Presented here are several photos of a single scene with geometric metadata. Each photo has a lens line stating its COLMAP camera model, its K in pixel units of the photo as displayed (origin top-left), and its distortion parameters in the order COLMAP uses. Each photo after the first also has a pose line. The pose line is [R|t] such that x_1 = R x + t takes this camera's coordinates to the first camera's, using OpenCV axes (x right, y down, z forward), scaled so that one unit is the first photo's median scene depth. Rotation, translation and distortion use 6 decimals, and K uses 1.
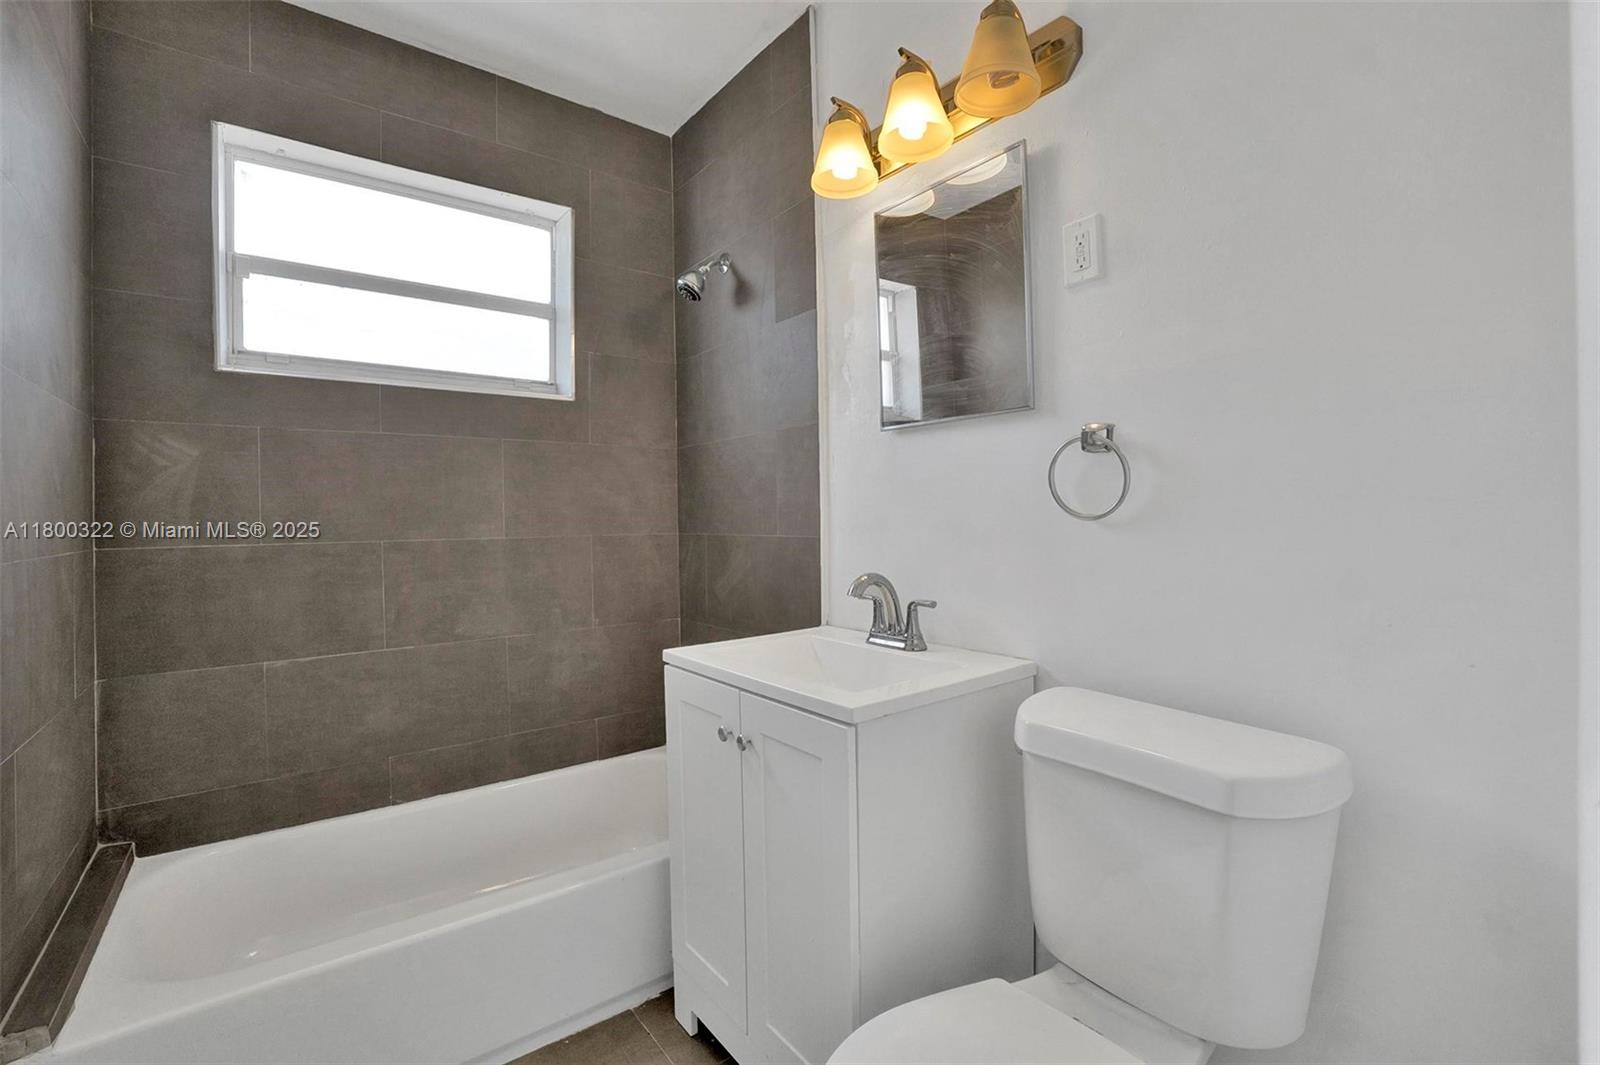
lens RADIAL K [[689.0, 0, 789.1], [0, 689.0, 526.3], [0, 0, 1]] dist [-0.051375, 0.011831]
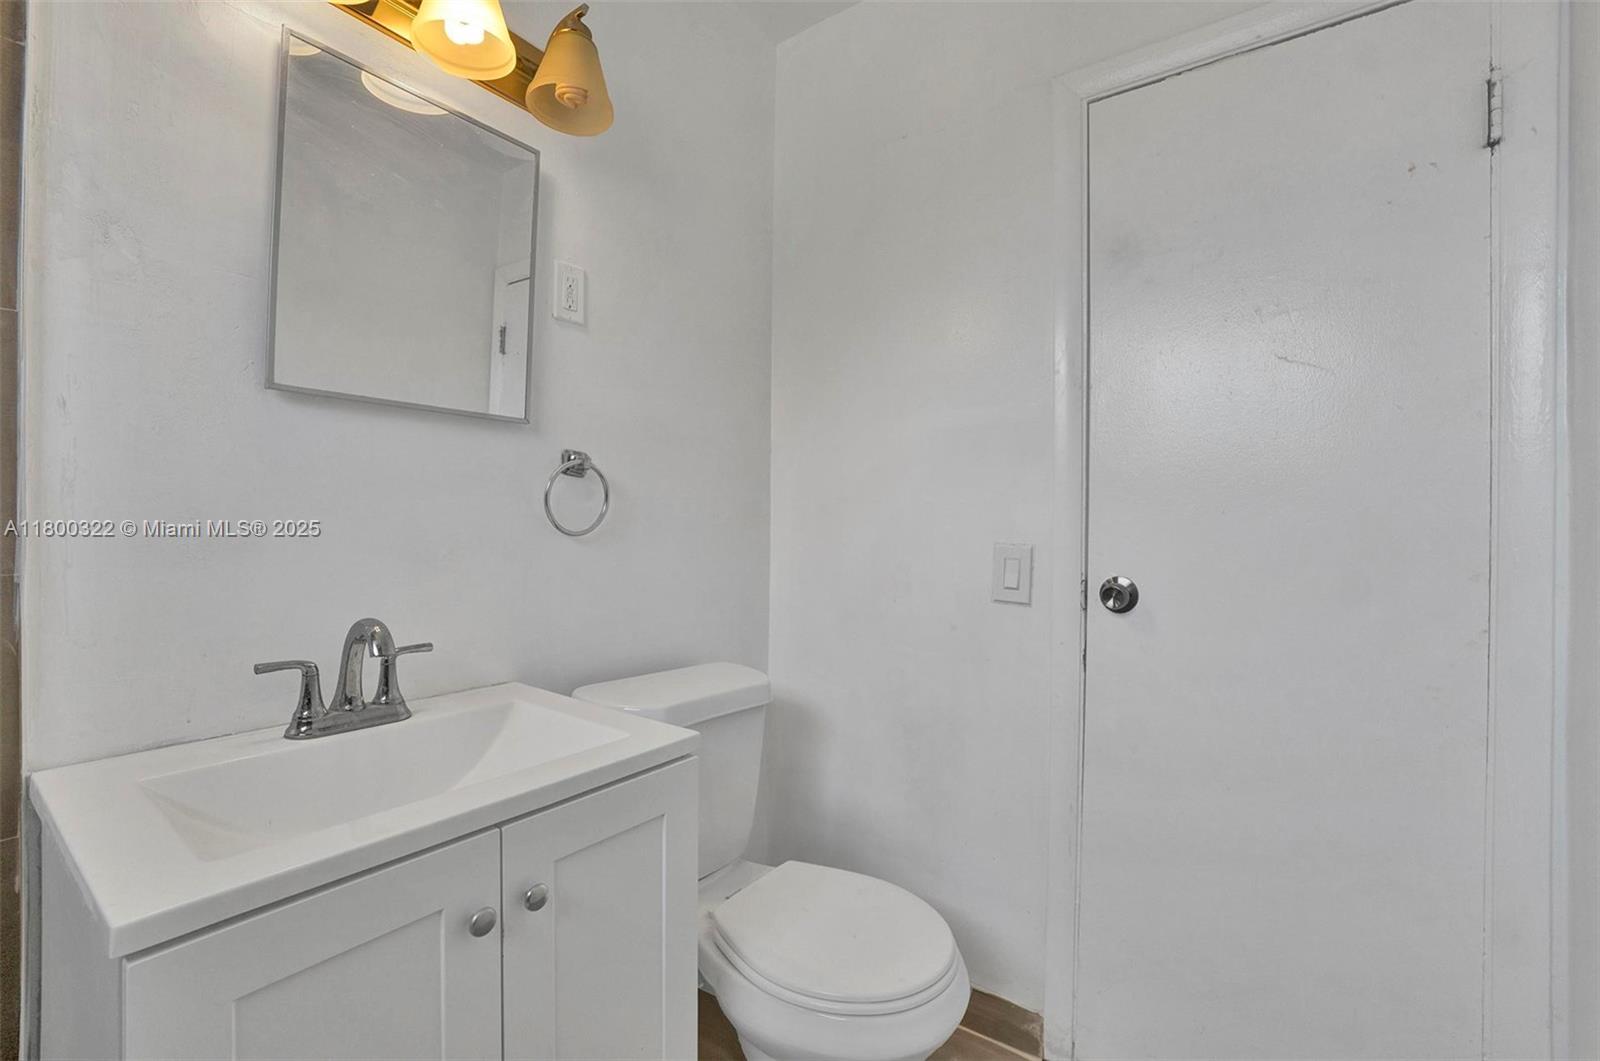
lens RADIAL K [[689.0, 0, 789.1], [0, 689.0, 524.3], [0, 0, 1]] dist [-0.051375, 0.011831]
pose [[-0.280413, 0.012725, 0.959795, -0.740338], [-0.002877, 0.999896, -0.014097, -0.012445], [-0.959875, -0.006714, -0.280347, 0.970330]]
